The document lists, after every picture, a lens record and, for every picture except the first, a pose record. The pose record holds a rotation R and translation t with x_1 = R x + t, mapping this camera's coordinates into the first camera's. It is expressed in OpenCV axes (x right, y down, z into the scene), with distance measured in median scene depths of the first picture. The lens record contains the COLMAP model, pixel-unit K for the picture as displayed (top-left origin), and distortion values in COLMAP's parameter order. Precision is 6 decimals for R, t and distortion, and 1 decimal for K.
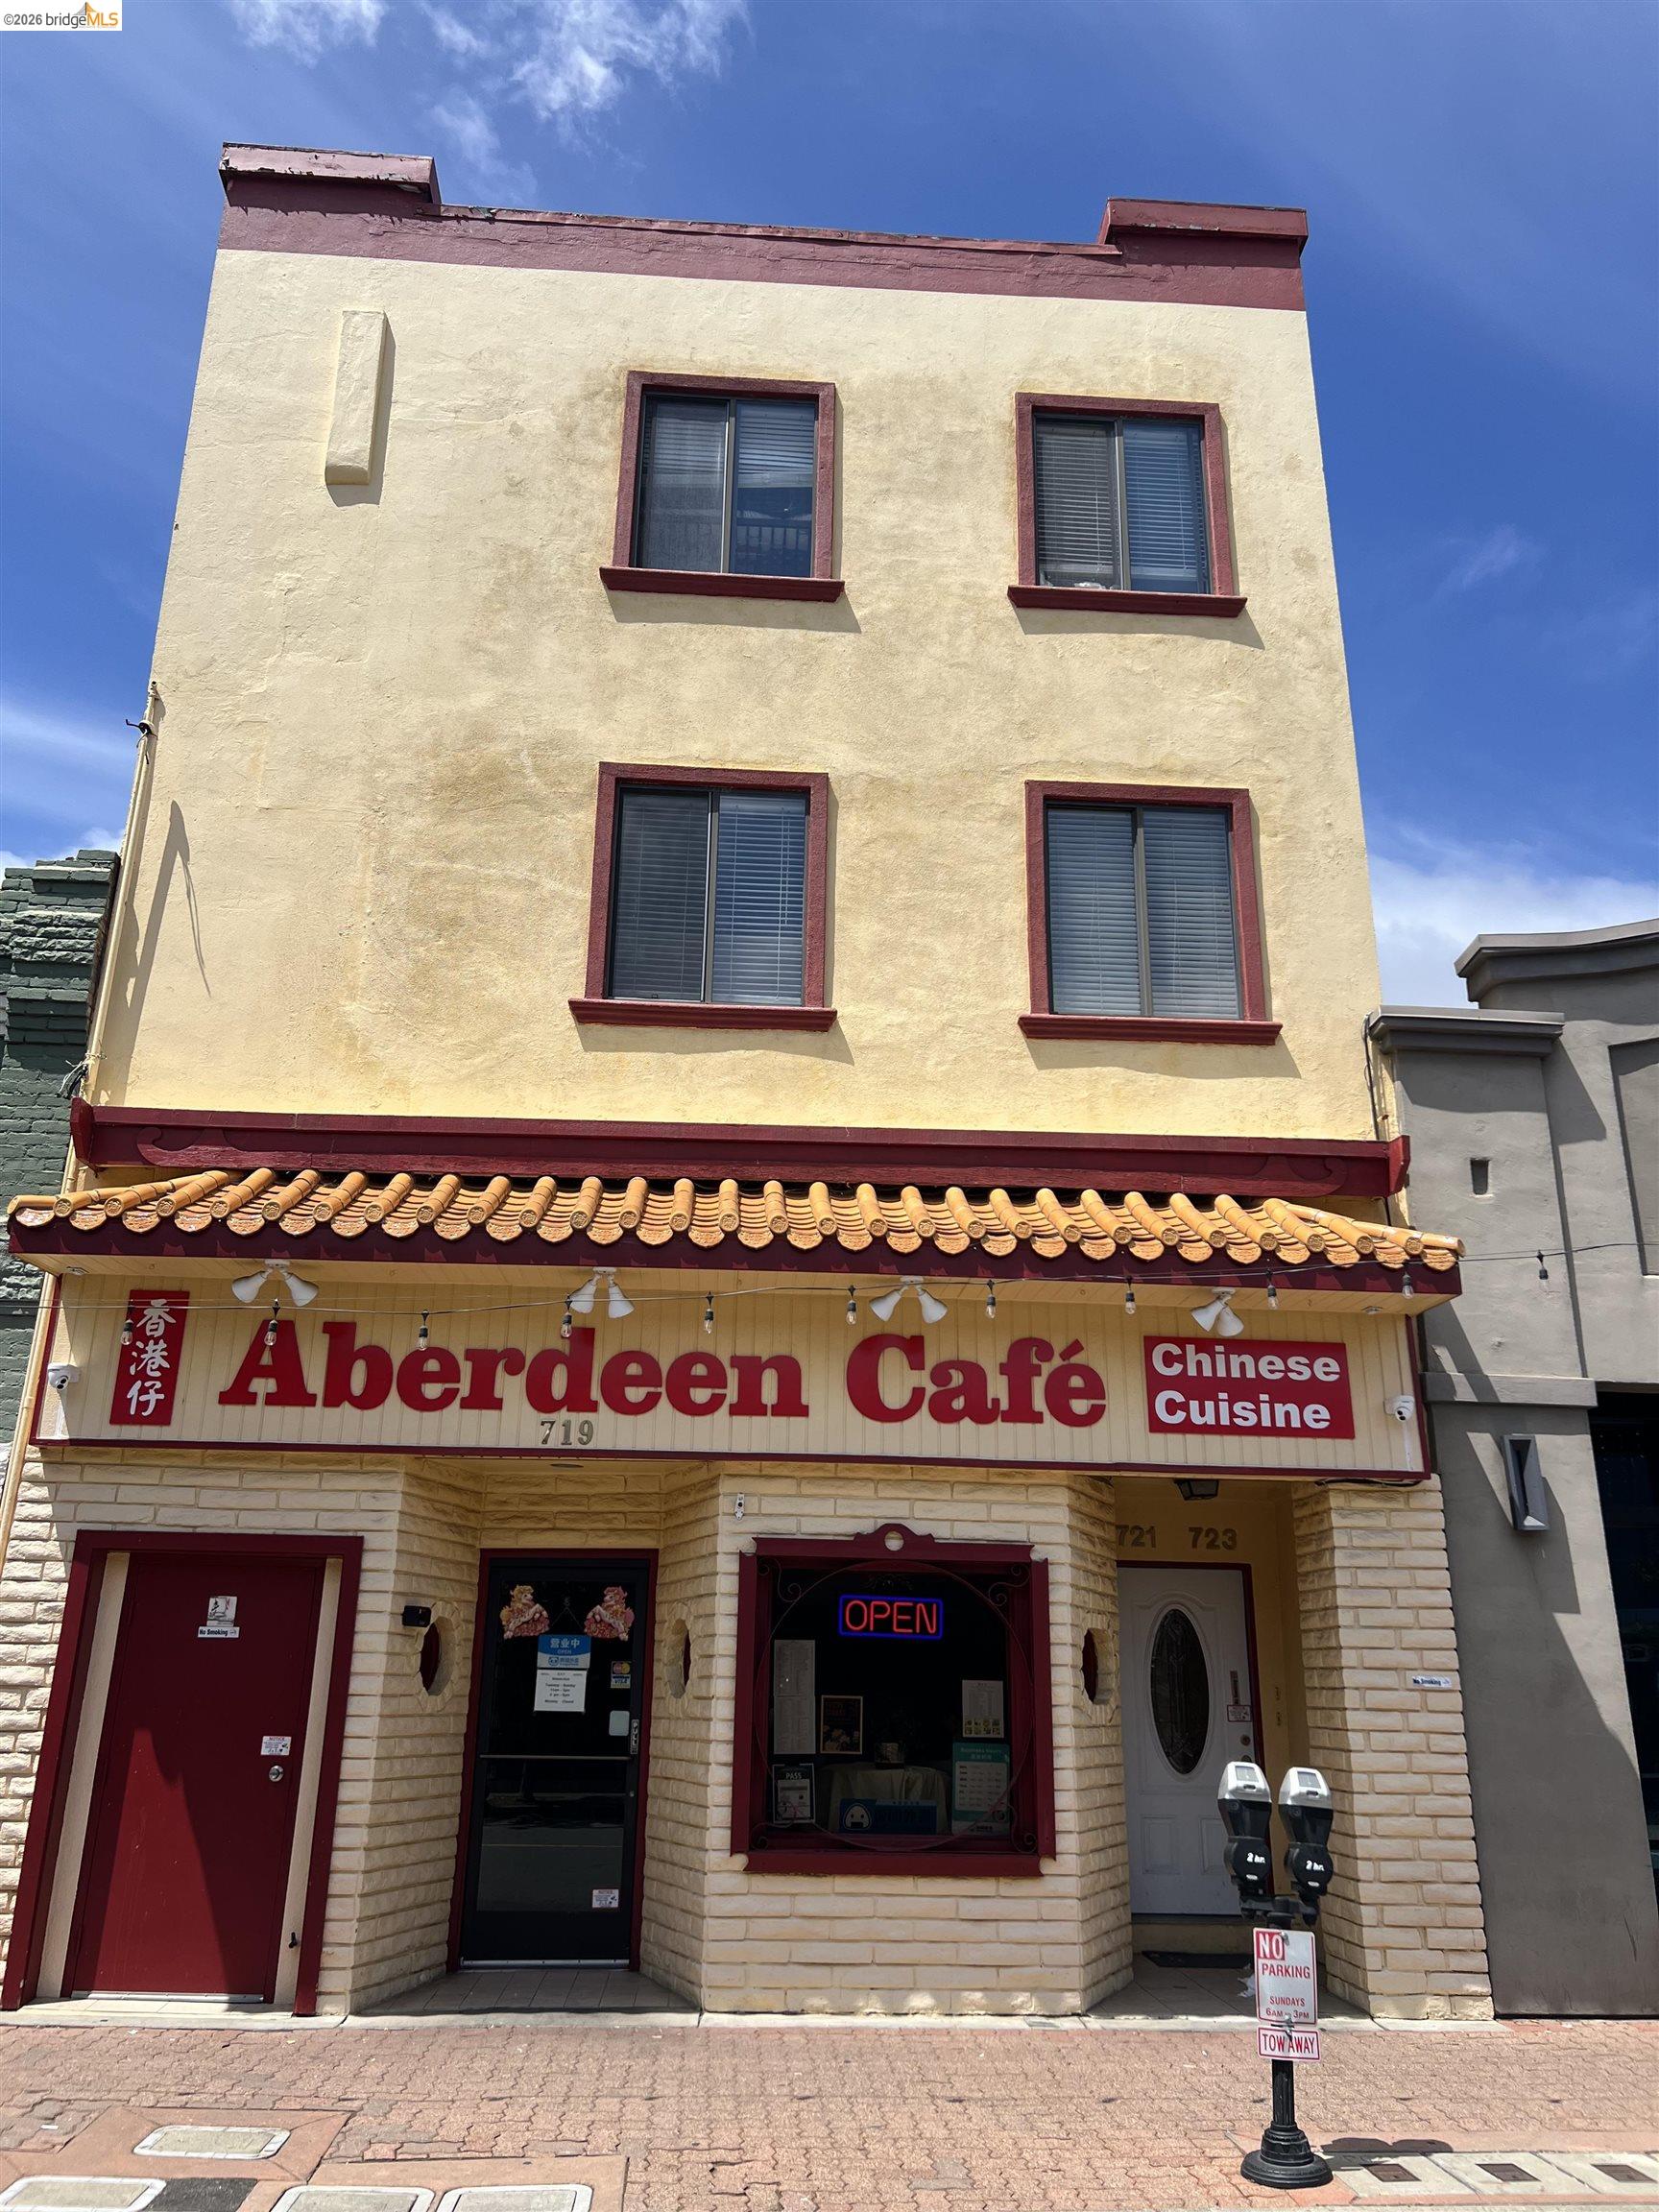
lens RADIAL K [[1670.5, 0, 824.8], [0, 1670.5, 1104.2], [0, 0, 1]] dist [0.007194, 0.000697]
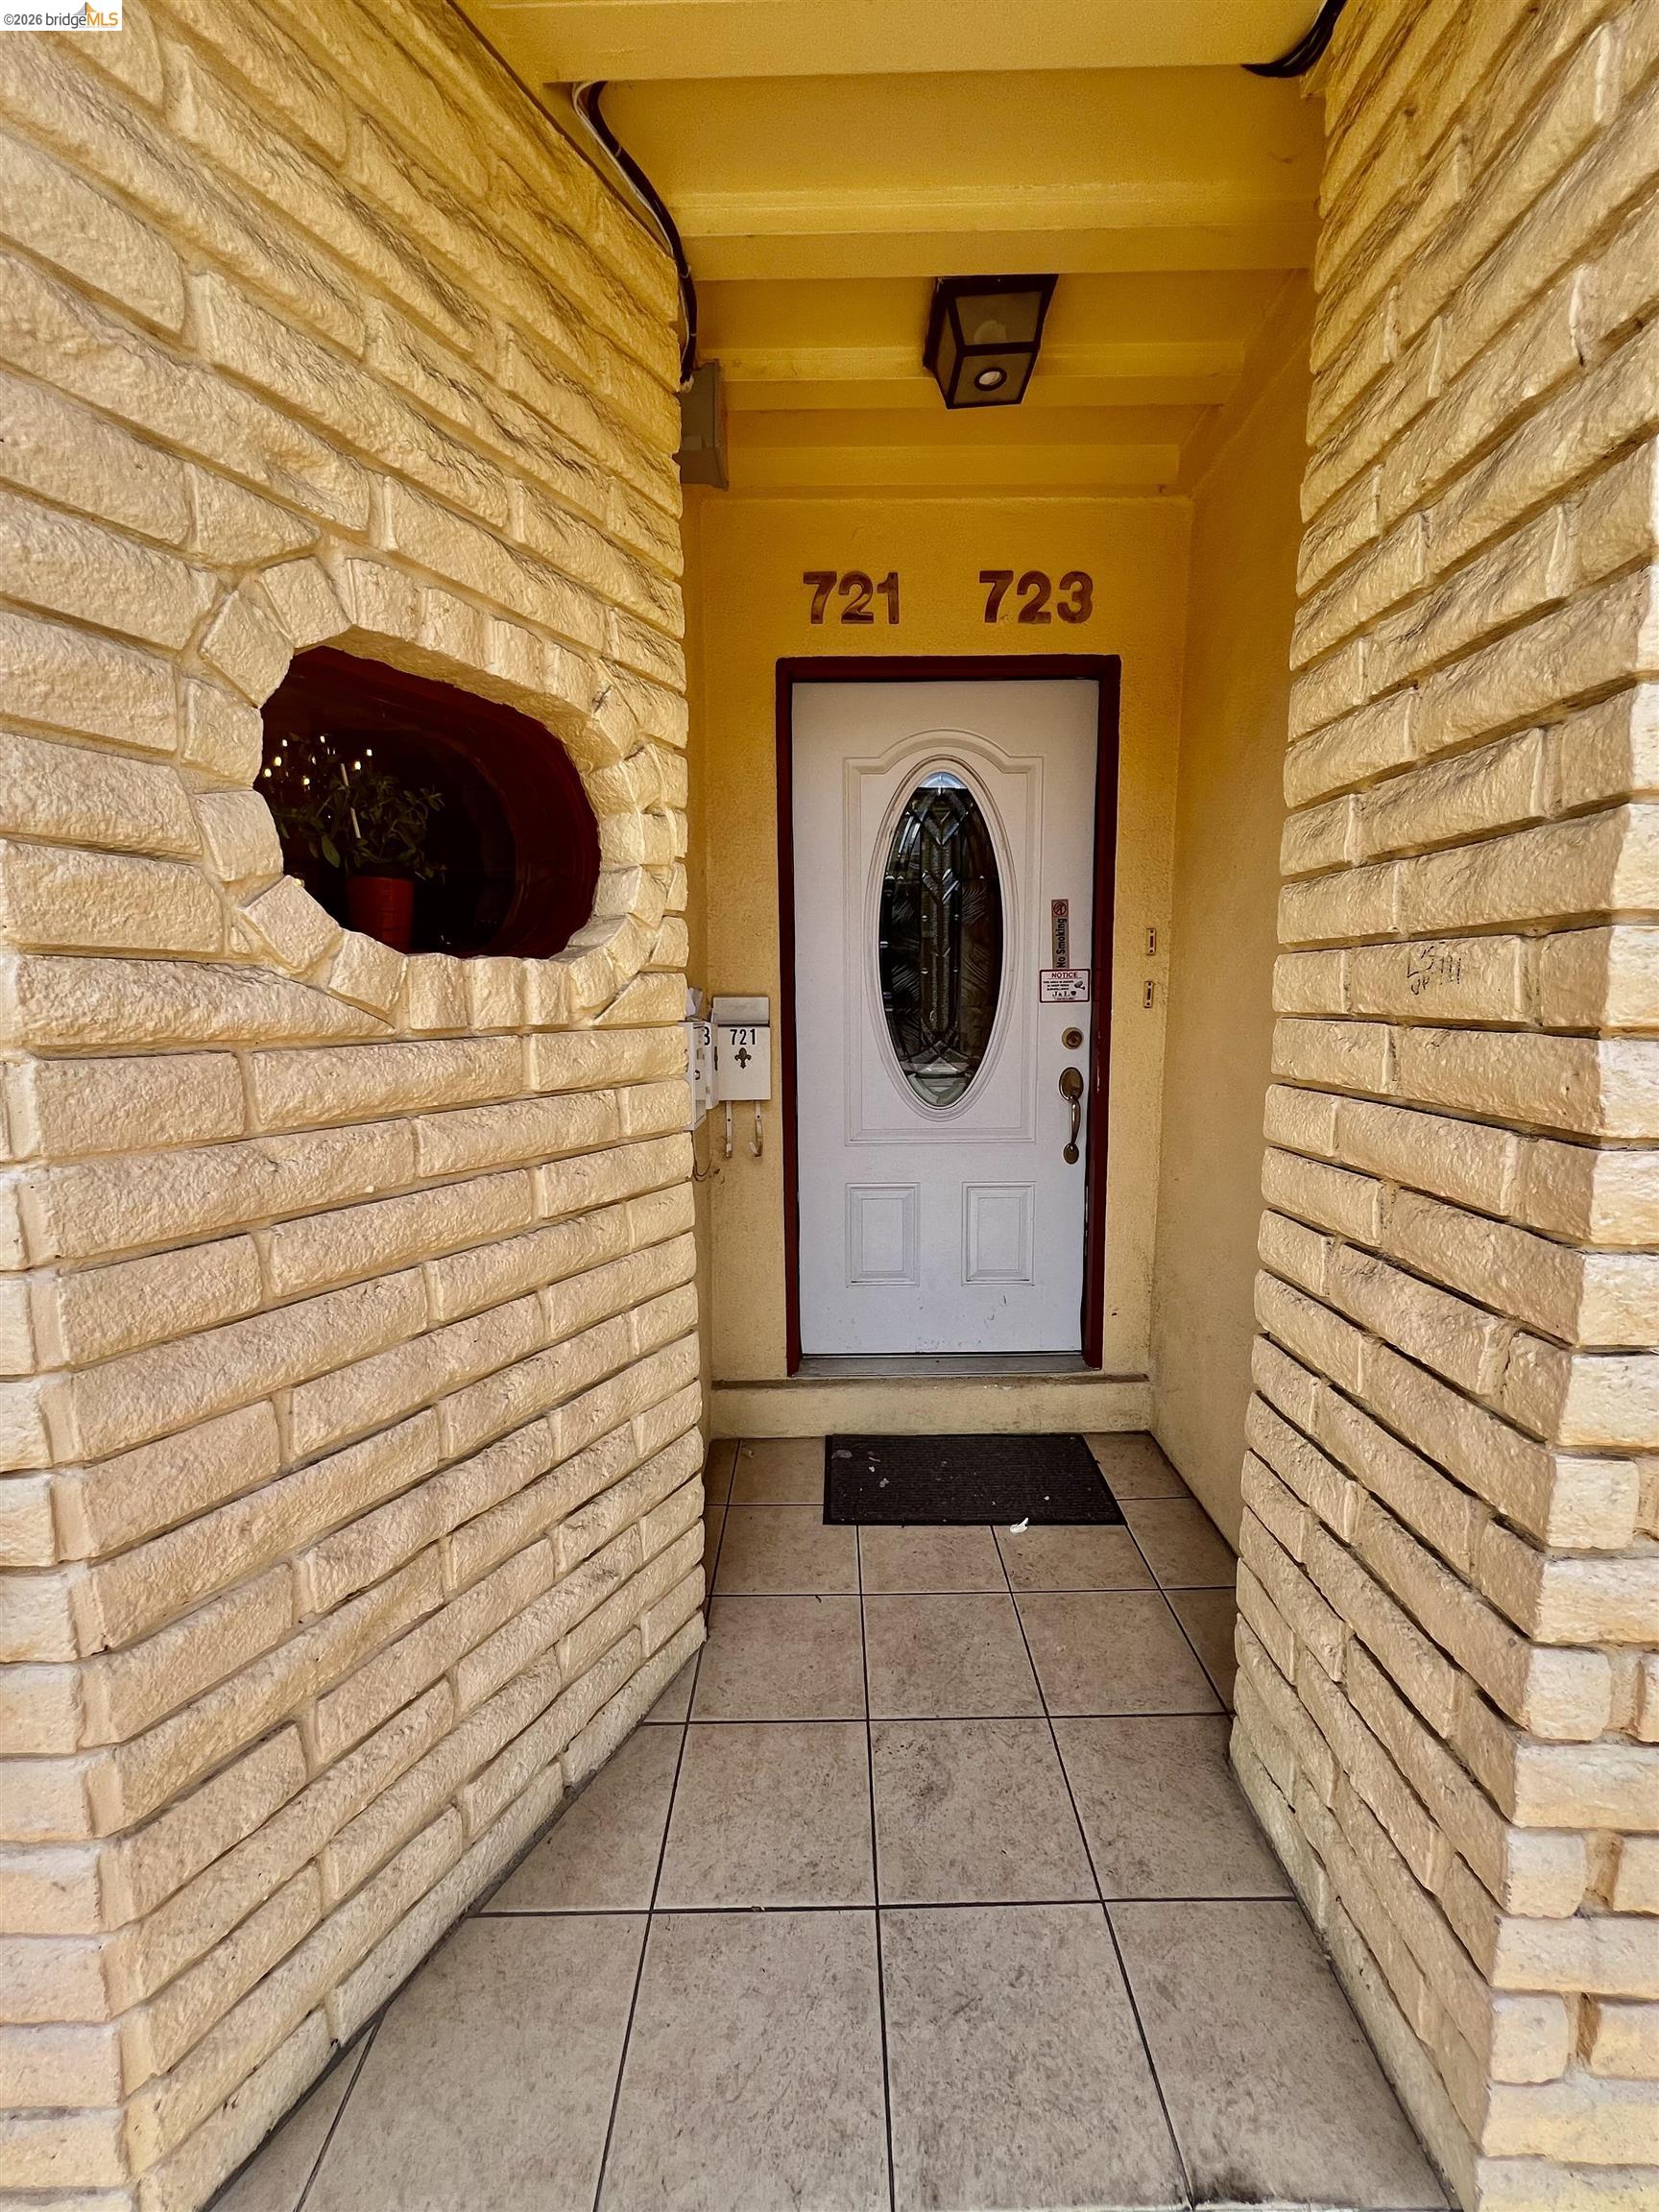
lens RADIAL K [[886.3, 0, 827.3], [0, 886.3, 1114.8], [0, 0, 1]] dist [0.000725, 0.000009]
pose [[0.997327, -0.020407, -0.070163, 0.211752], [0.050239, 0.888758, 0.455615, 0.298752], [0.053060, -0.457922, 0.887407, 0.810892]]
